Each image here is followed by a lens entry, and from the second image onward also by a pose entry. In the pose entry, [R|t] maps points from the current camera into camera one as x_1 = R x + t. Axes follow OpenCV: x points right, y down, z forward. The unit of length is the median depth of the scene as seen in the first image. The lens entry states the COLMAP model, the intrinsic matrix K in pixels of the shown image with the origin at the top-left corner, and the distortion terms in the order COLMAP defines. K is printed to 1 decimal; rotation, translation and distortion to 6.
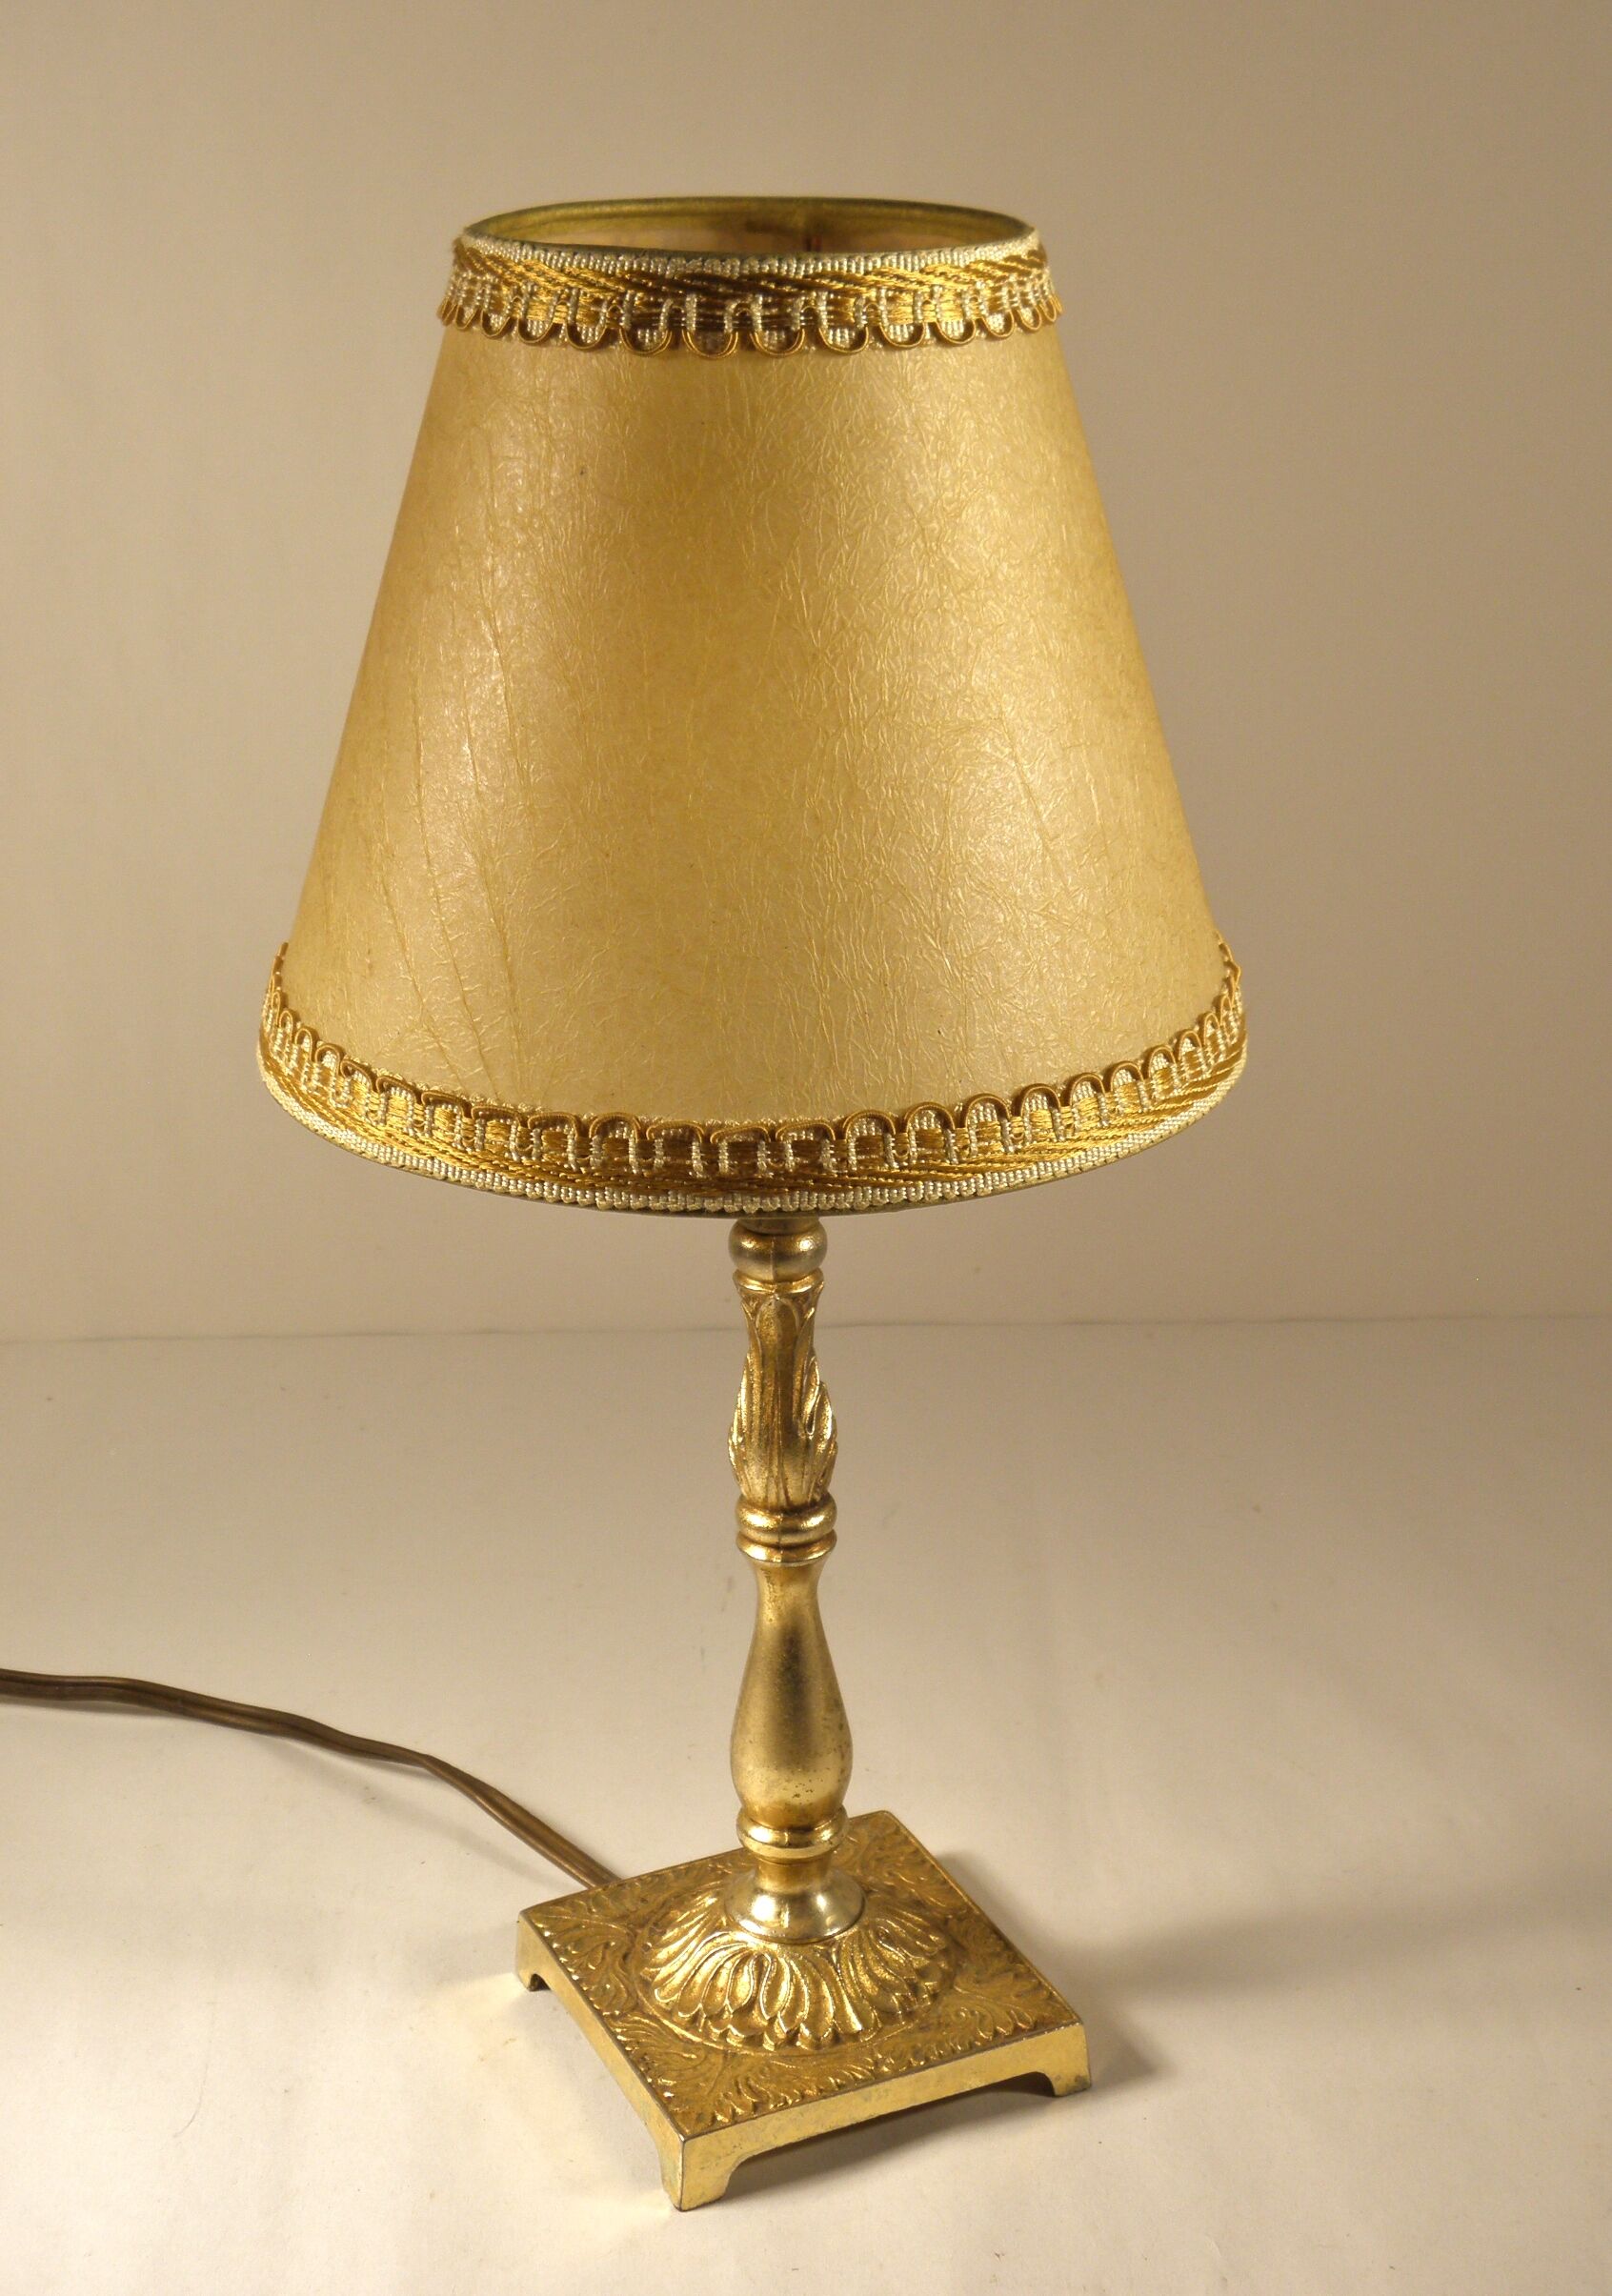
lens RADIAL K [[3555.9, 0, 802.8], [0, 3555.9, 1158.0], [0, 0, 1]] dist [0.259038, 0.000000]
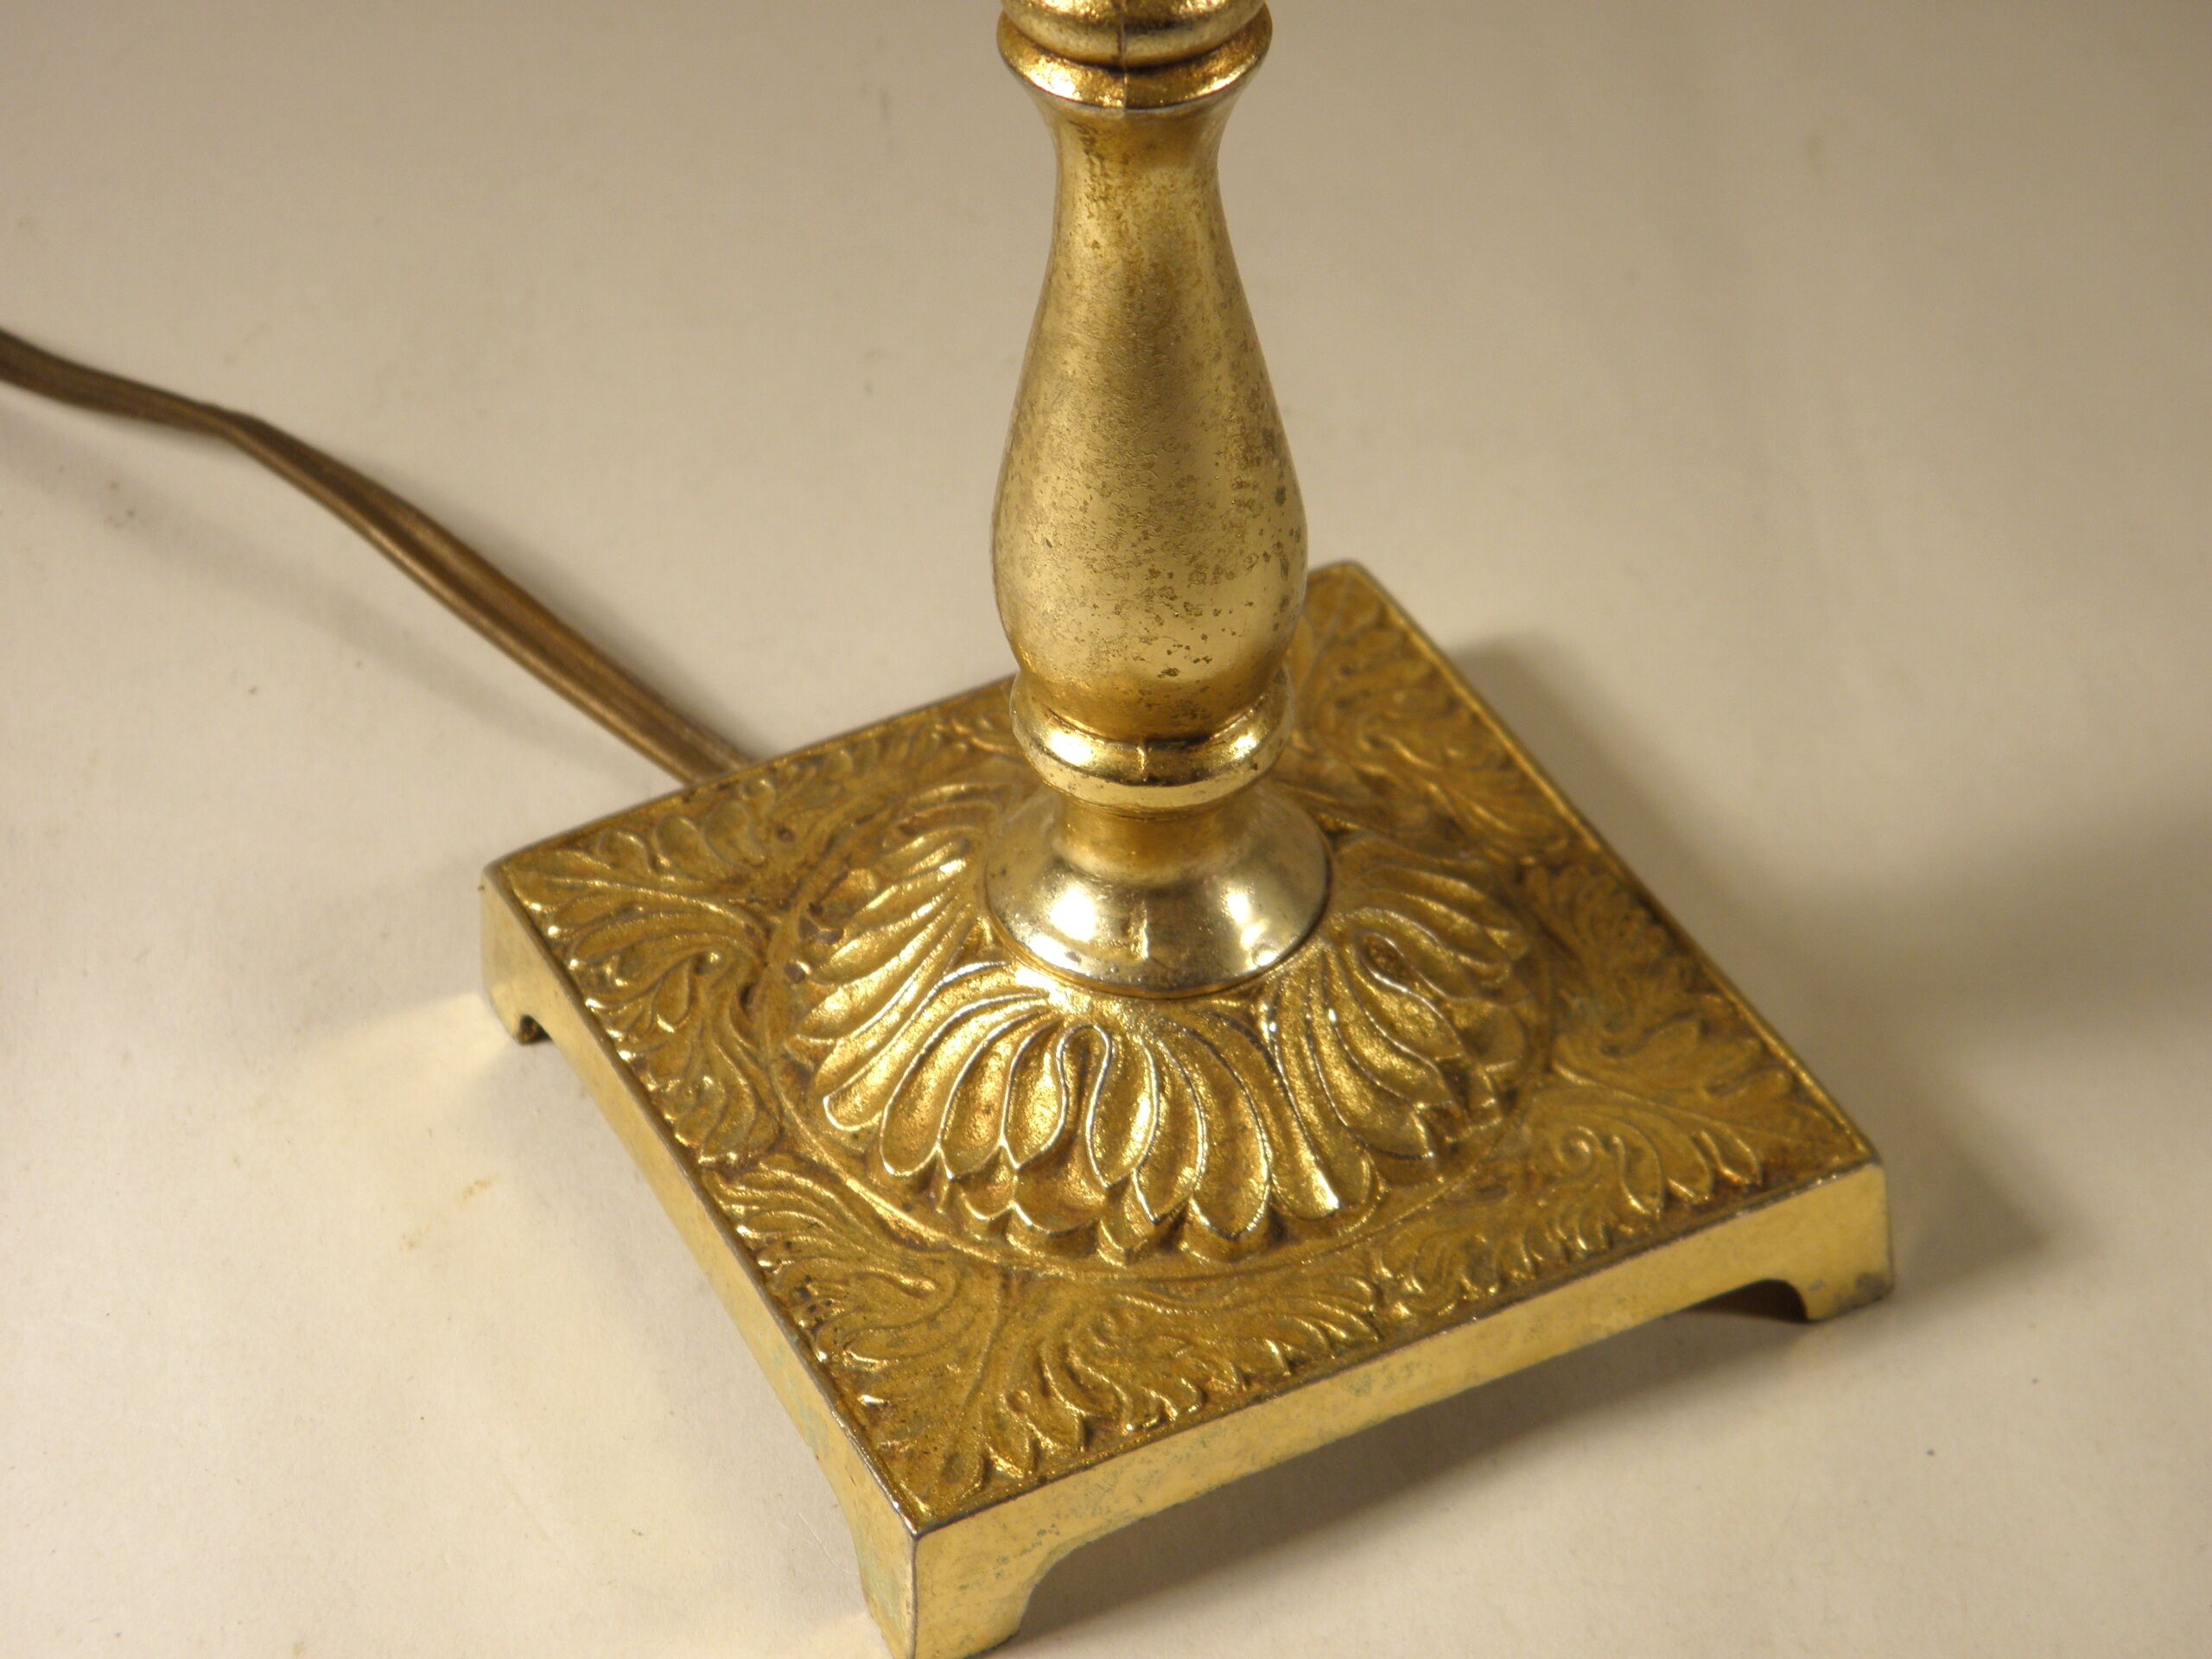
lens RADIAL K [[5121.4, 0, 1068.9], [0, 5121.4, 848.9], [0, 0, 1]] dist [0.290197, 0.000000]
pose [[0.999503, -0.029188, 0.011936, -0.019476], [0.022713, 0.928923, 0.369575, -0.009306], [-0.021875, -0.369120, 0.929124, 0.475004]]
